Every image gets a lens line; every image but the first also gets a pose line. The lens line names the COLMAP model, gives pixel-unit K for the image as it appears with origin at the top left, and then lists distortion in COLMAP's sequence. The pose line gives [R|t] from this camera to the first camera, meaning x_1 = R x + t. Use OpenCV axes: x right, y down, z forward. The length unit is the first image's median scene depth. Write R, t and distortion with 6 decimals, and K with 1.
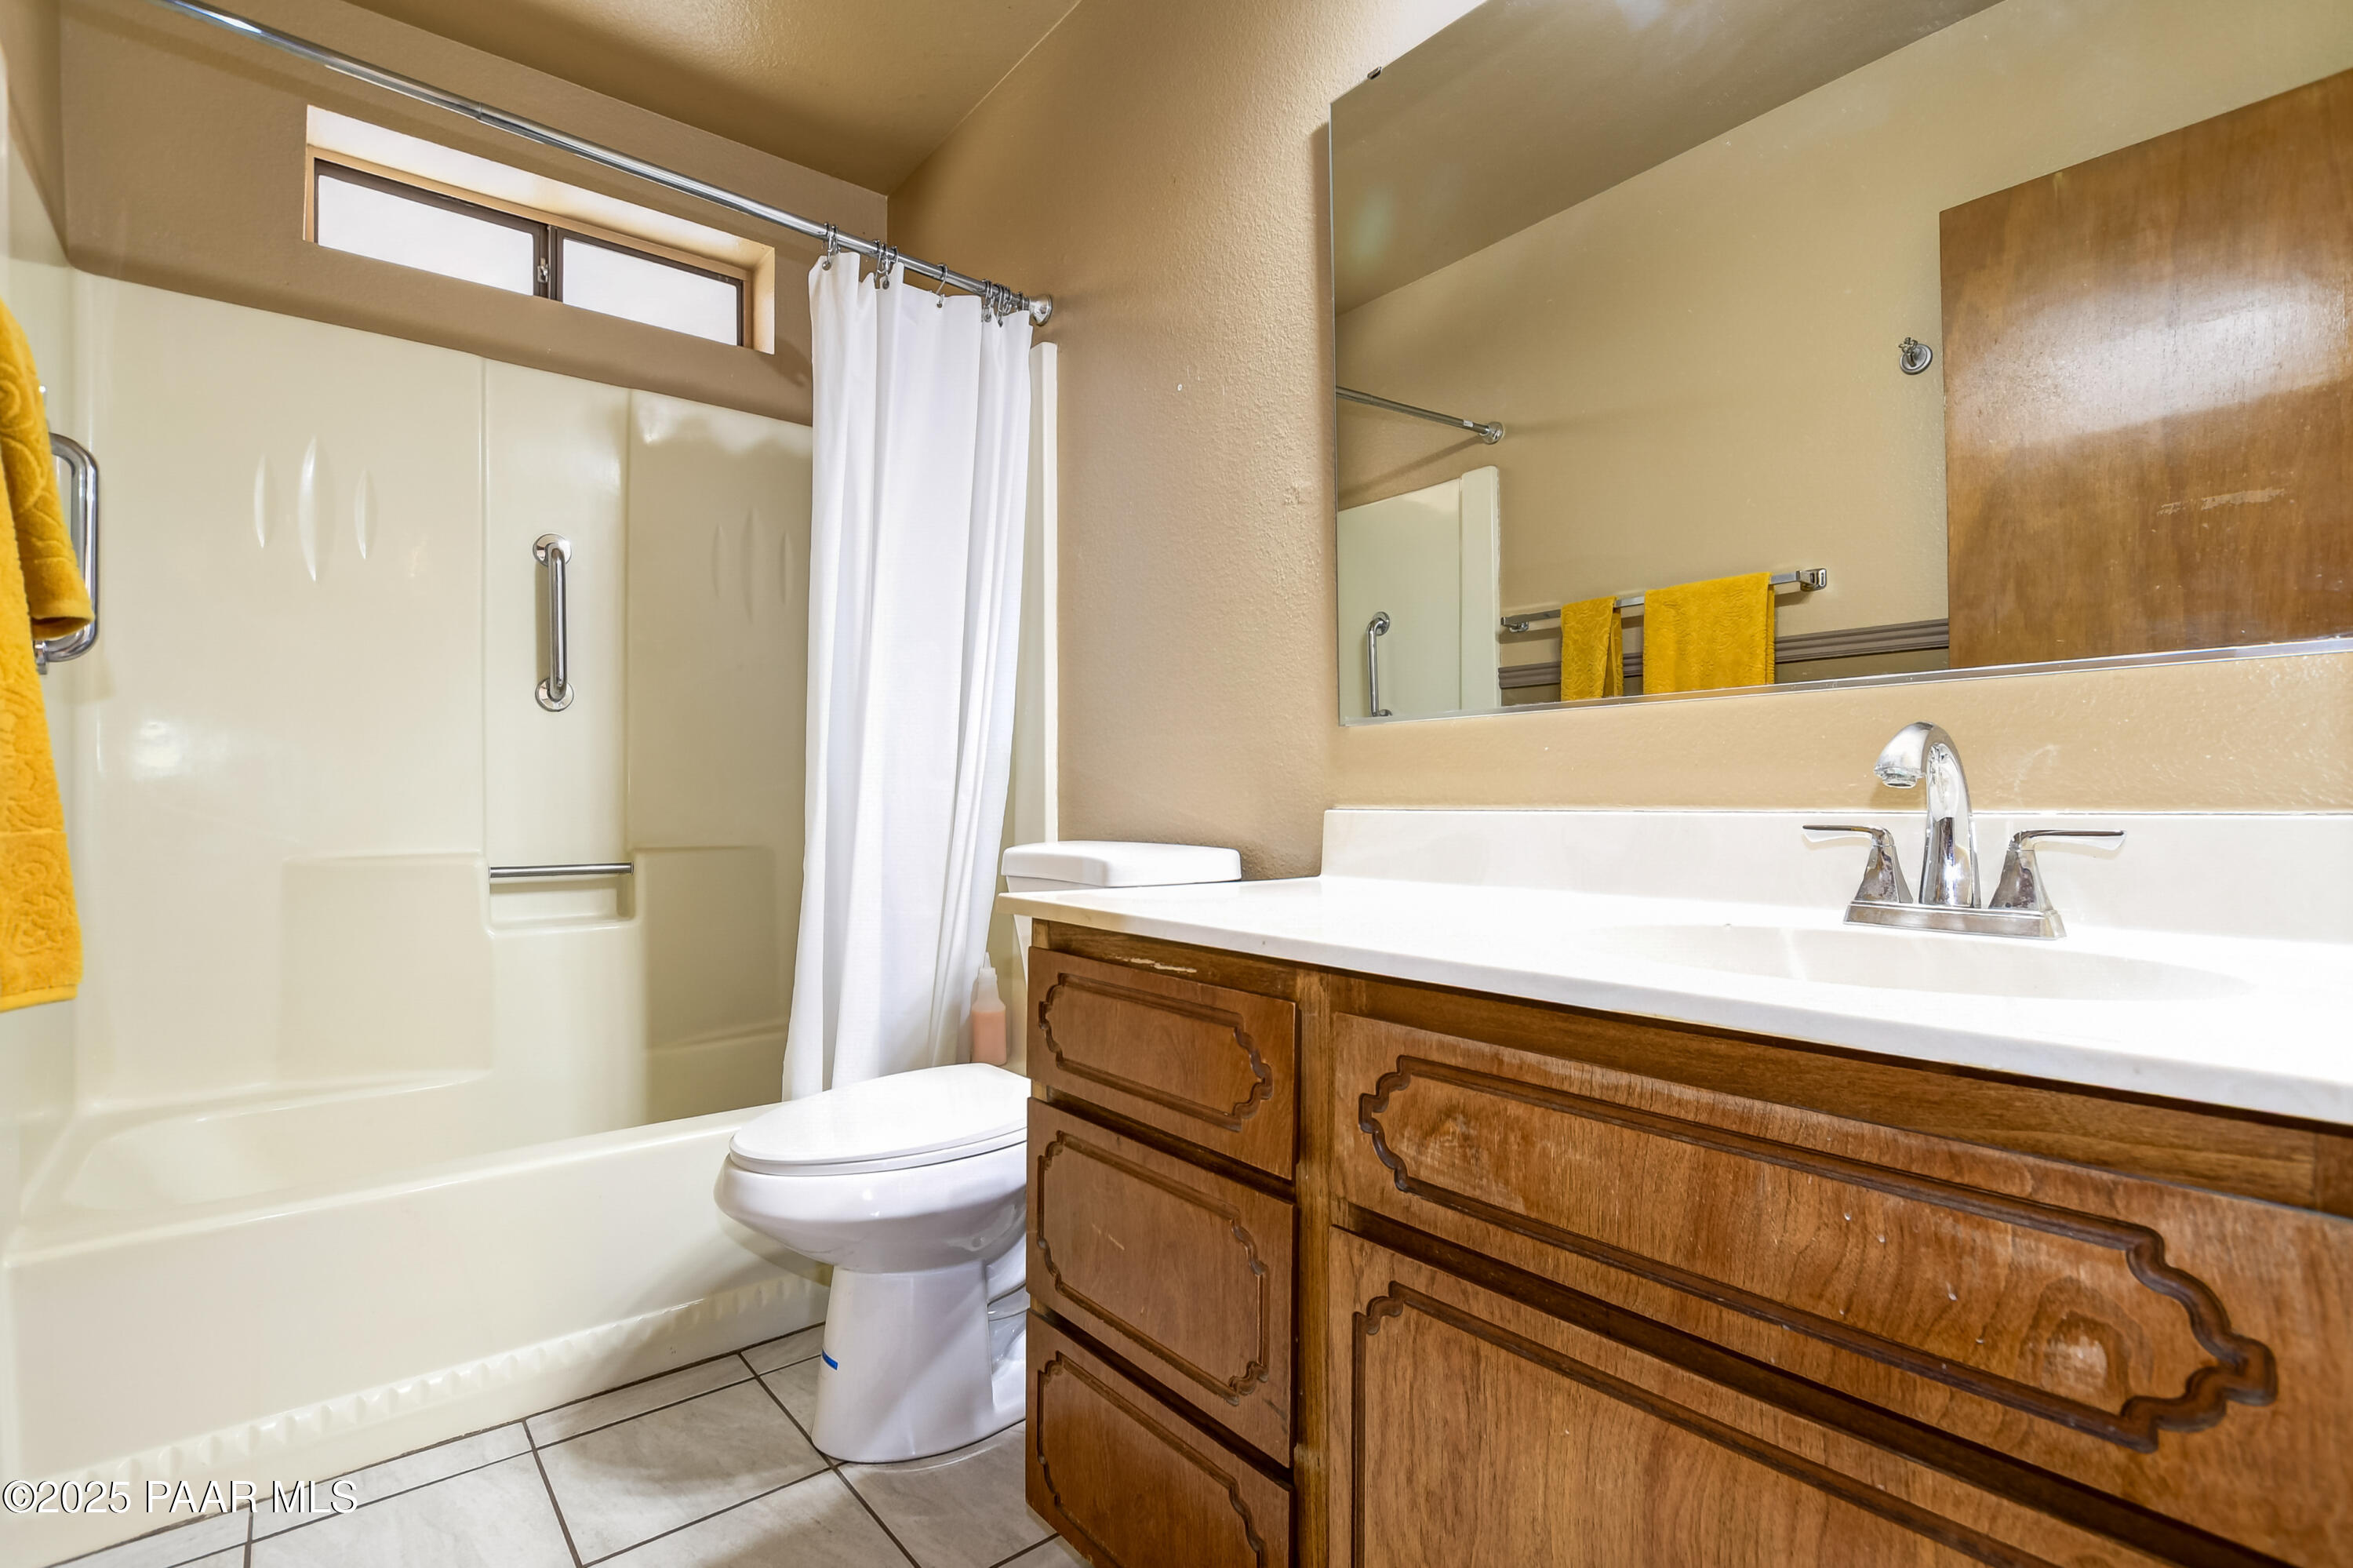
lens RADIAL K [[1069.4, 0, 1201.4], [0, 1069.4, 821.1], [0, 0, 1]] dist [-0.015022, 0.000348]
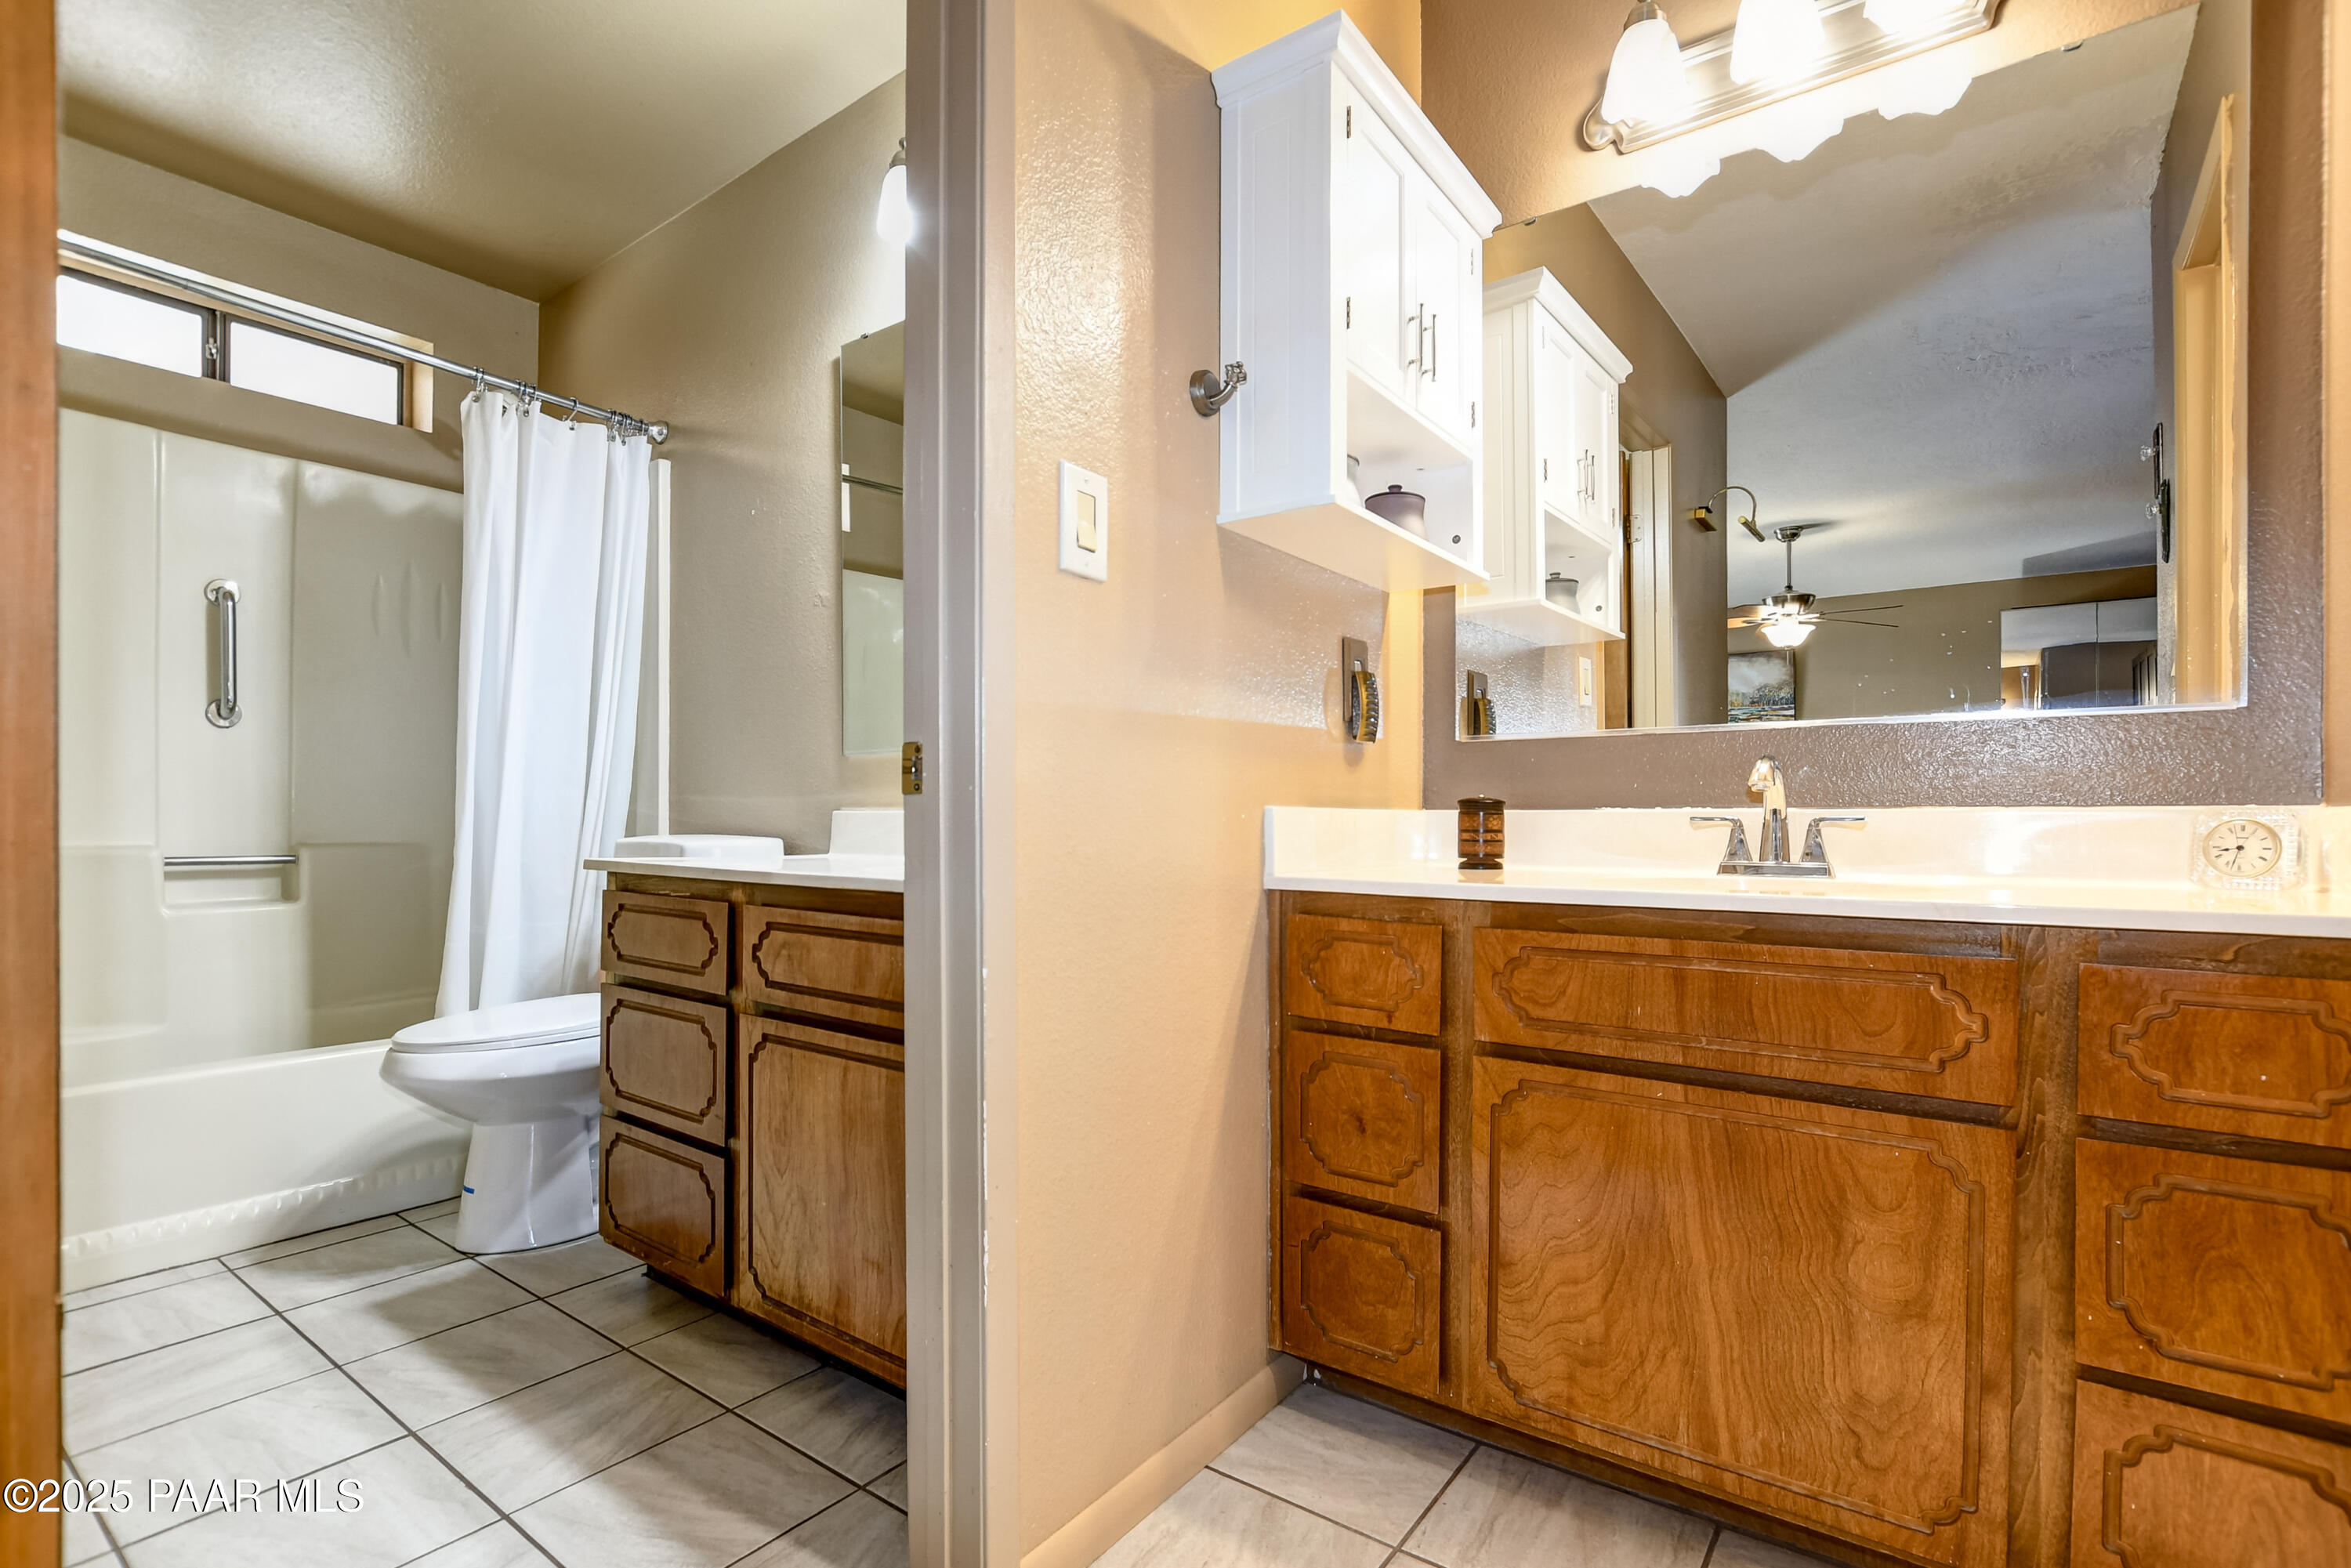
lens RADIAL K [[1080.6, 0, 1176.6], [0, 1080.6, 823.7], [0, 0, 1]] dist [-0.014530, -0.000265]
pose [[0.974500, 0.001918, 0.224377, 0.239181], [0.000688, 0.999933, -0.011537, 0.026624], [-0.224385, 0.011397, 0.974434, -0.588801]]
